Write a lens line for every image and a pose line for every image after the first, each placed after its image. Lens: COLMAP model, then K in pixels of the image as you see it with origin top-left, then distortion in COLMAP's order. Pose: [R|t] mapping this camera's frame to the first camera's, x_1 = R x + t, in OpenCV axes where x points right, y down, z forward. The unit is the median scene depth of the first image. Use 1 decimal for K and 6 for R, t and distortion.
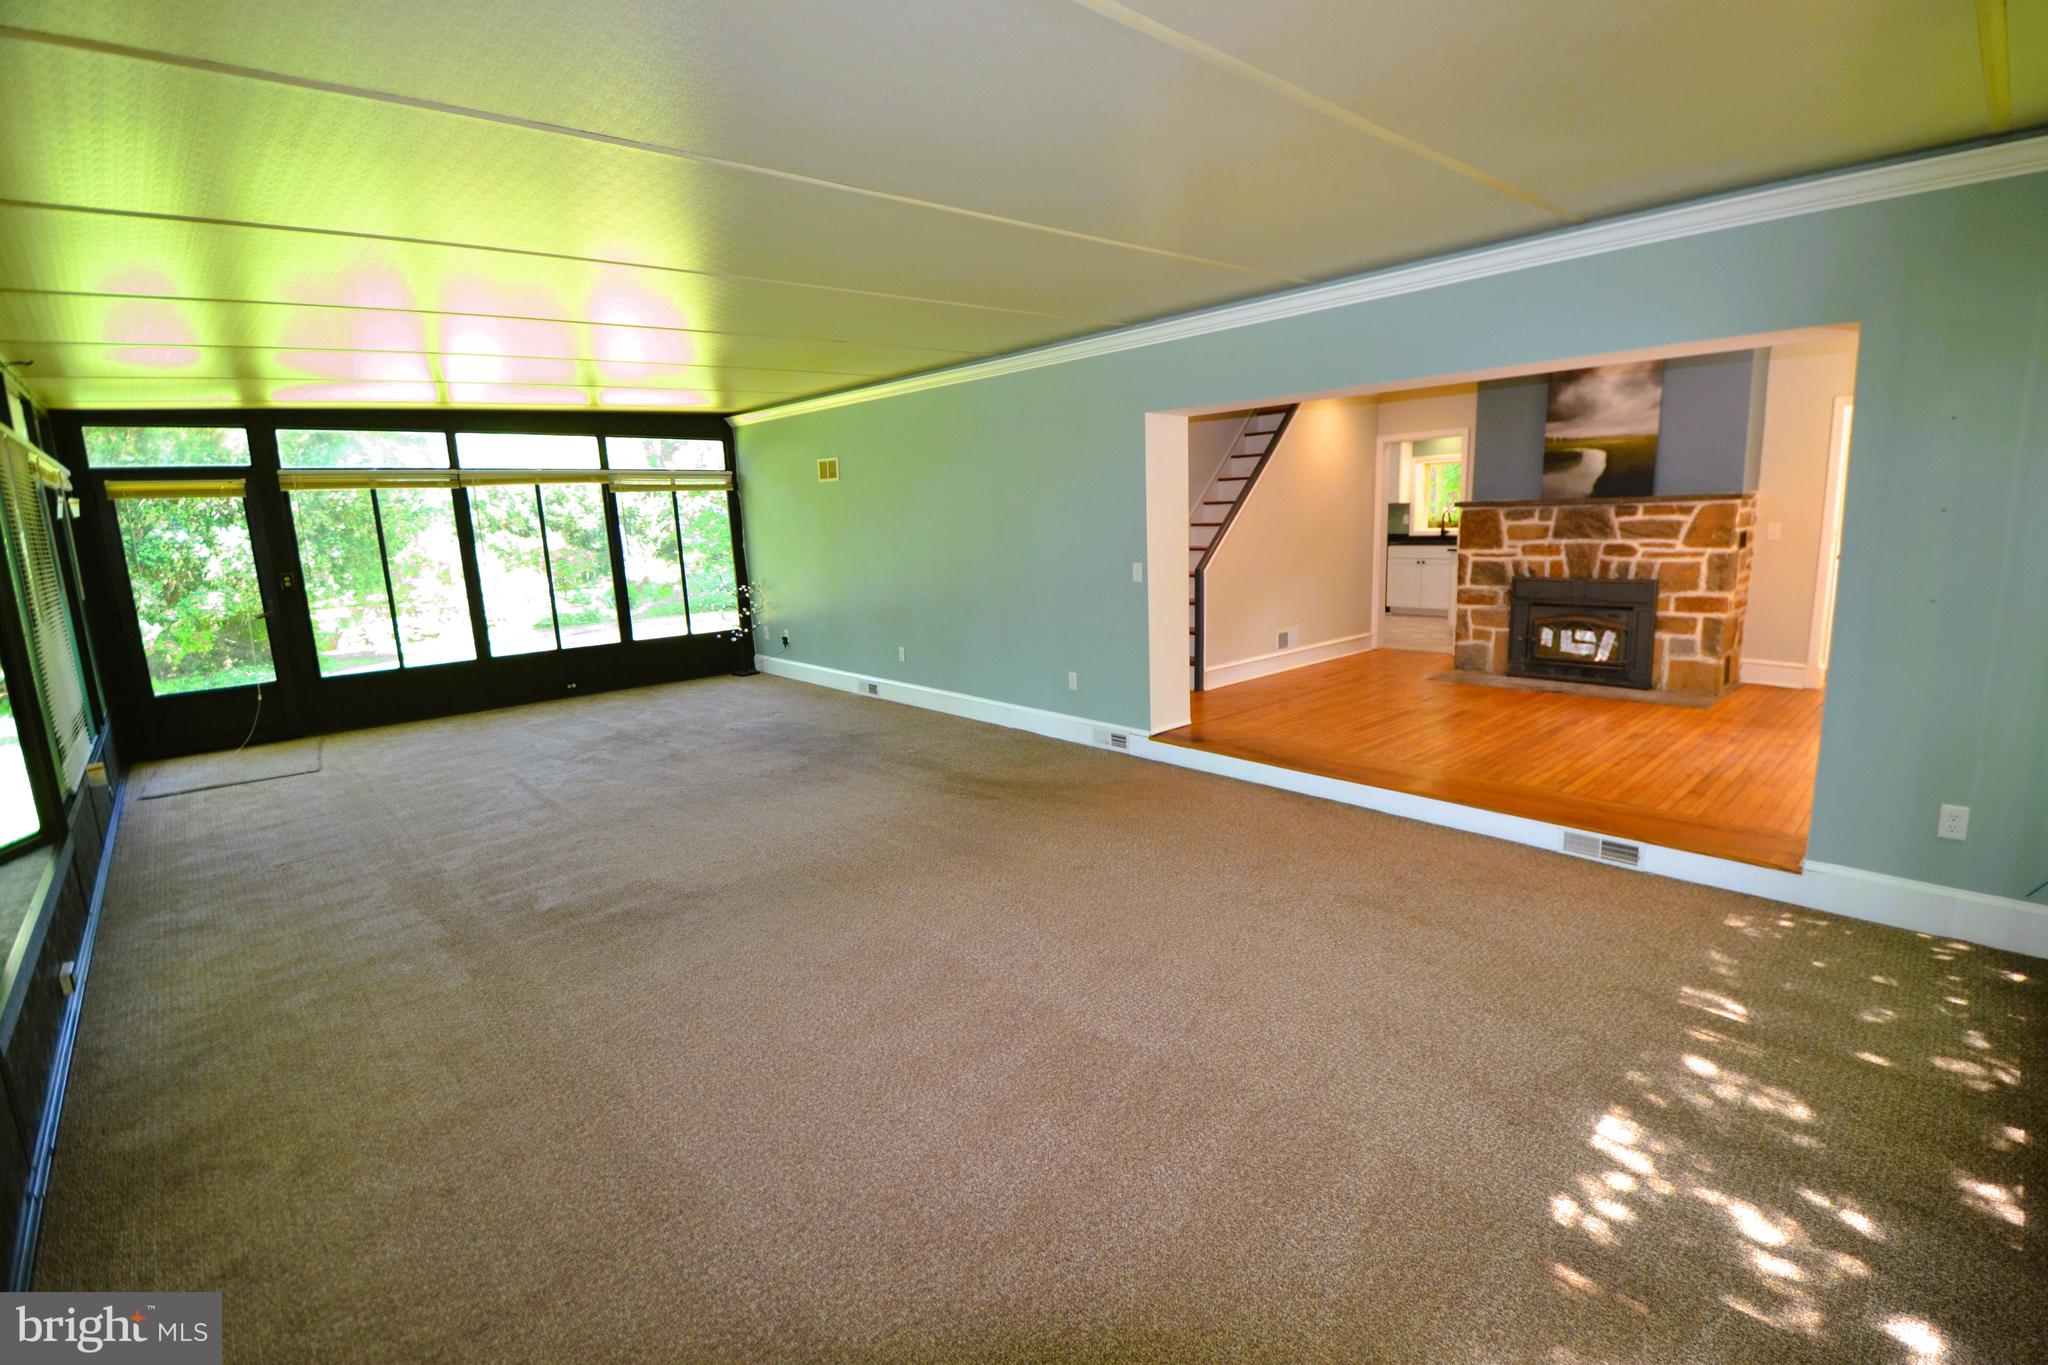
lens RADIAL K [[911.6, 0, 1025.1], [0, 911.6, 673.7], [0, 0, 1]] dist [-0.000343, -0.000266]
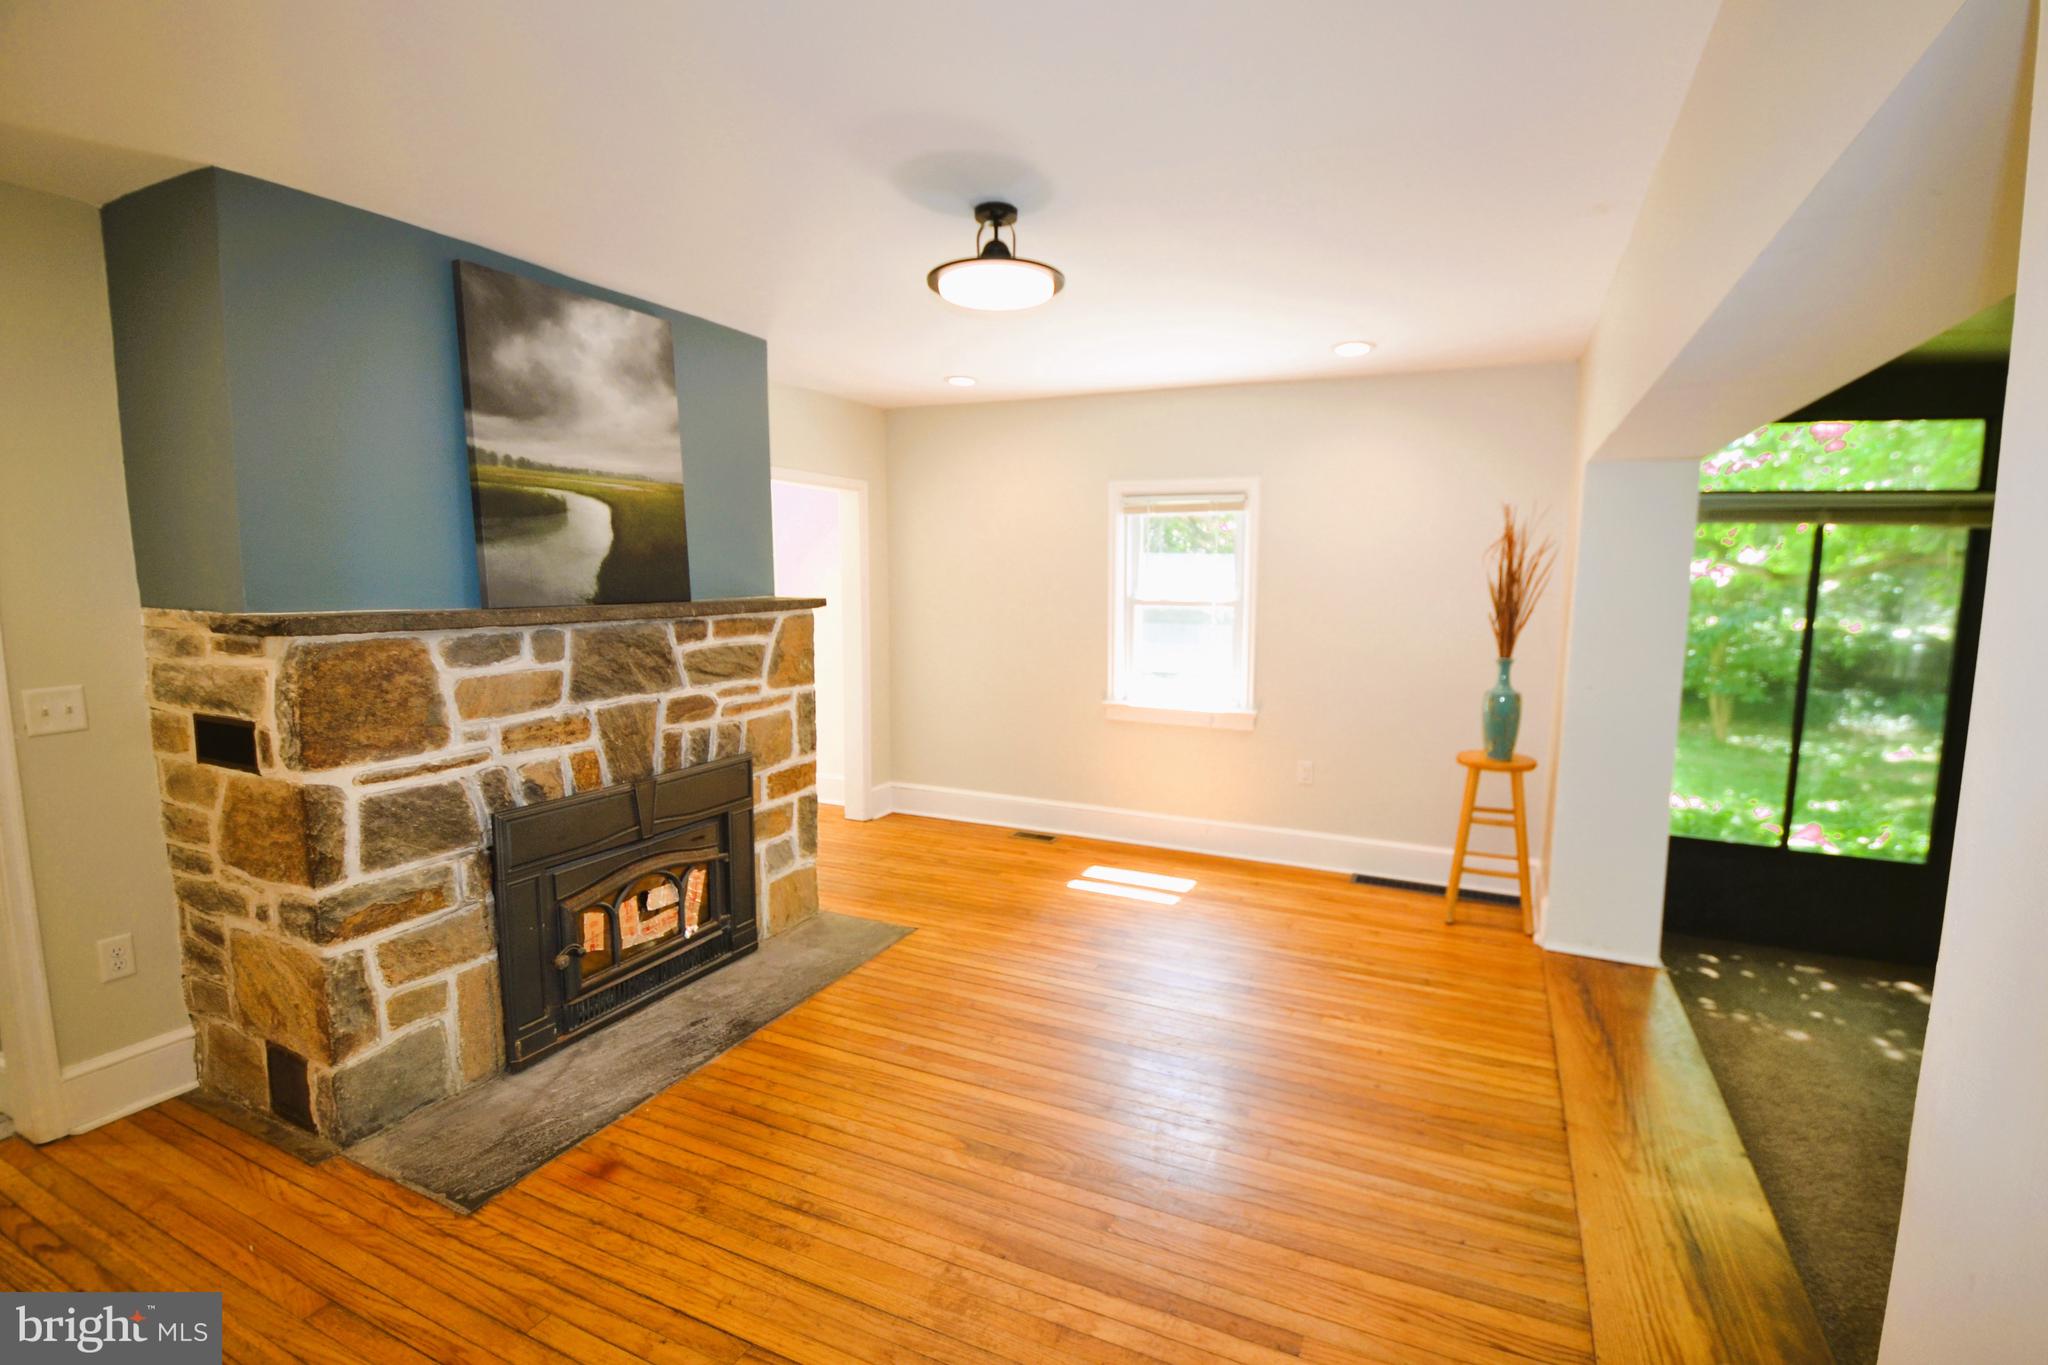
lens RADIAL K [[911.6, 0, 1023.4], [0, 911.6, 681.7], [0, 0, 1]] dist [-0.000343, -0.000266]
pose [[-0.402387, -0.076284, 0.912286, 0.124683], [0.172352, 0.972390, 0.157330, -0.192390], [-0.899099, 0.220542, -0.378129, 0.999379]]
